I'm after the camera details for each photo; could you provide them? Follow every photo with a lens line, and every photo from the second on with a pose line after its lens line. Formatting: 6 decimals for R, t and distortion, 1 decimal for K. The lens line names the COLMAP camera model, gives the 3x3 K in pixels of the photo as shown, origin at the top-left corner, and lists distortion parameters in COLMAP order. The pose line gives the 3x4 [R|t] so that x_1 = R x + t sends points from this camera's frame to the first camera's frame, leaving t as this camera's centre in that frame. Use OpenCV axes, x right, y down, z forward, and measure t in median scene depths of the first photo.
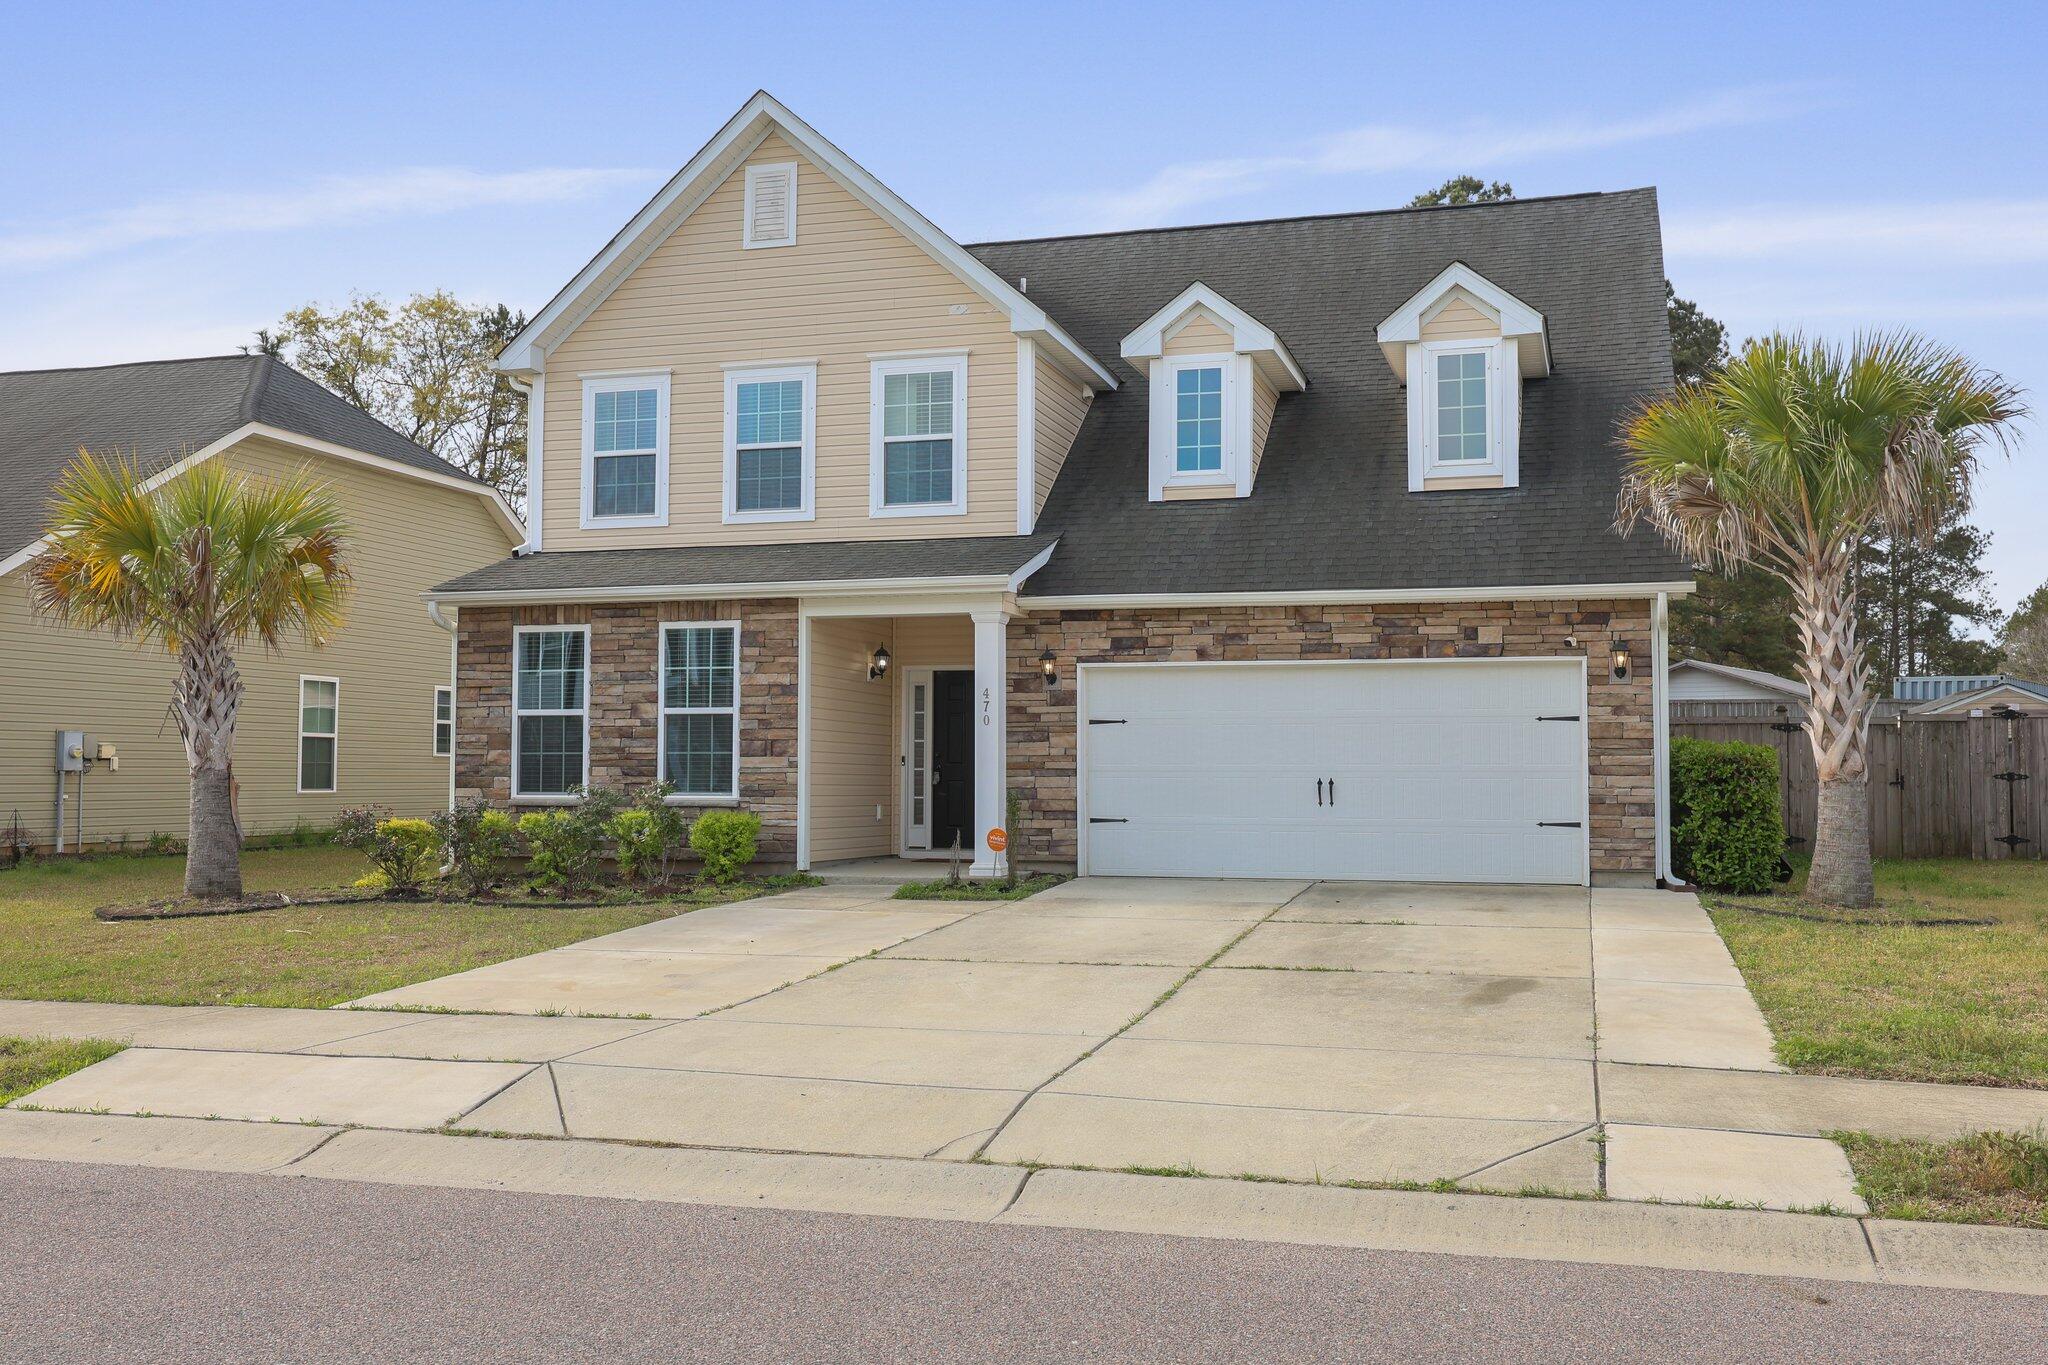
lens RADIAL K [[1910.0, 0, 1021.8], [0, 1910.0, 683.7], [0, 0, 1]] dist [0.003404, 0.000000]
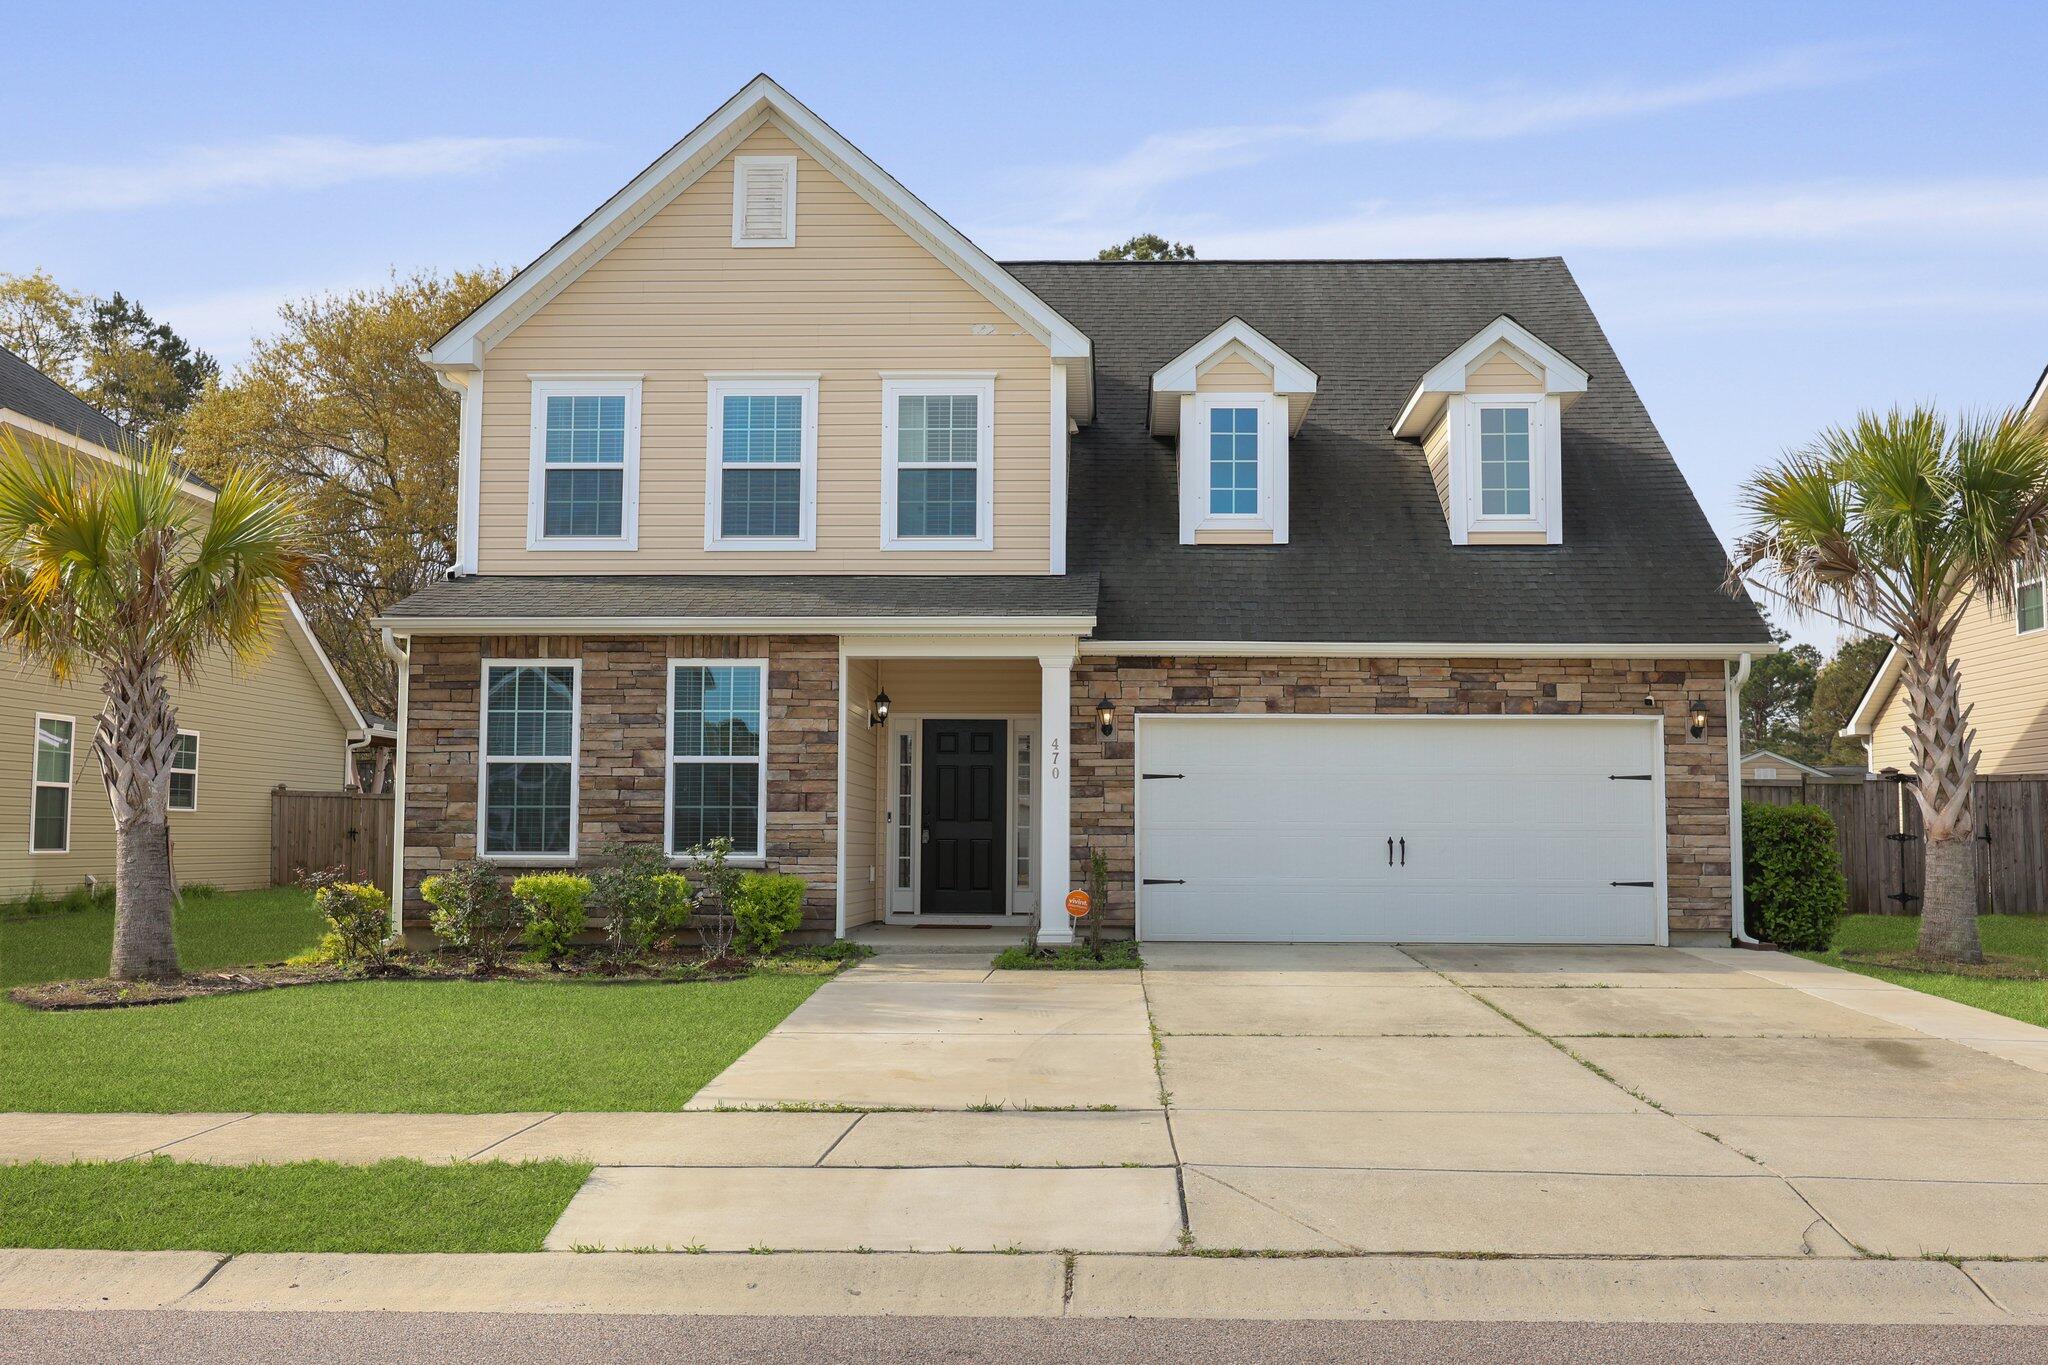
lens RADIAL K [[1978.4, 0, 1024.2], [0, 1978.4, 681.5], [0, 0, 1]] dist [-0.002381, 0.000000]
pose [[0.967224, 0.021979, 0.252973, -0.266598], [-0.014350, 0.999386, -0.031963, 0.005276], [-0.253520, 0.027285, 0.966945, 0.075850]]
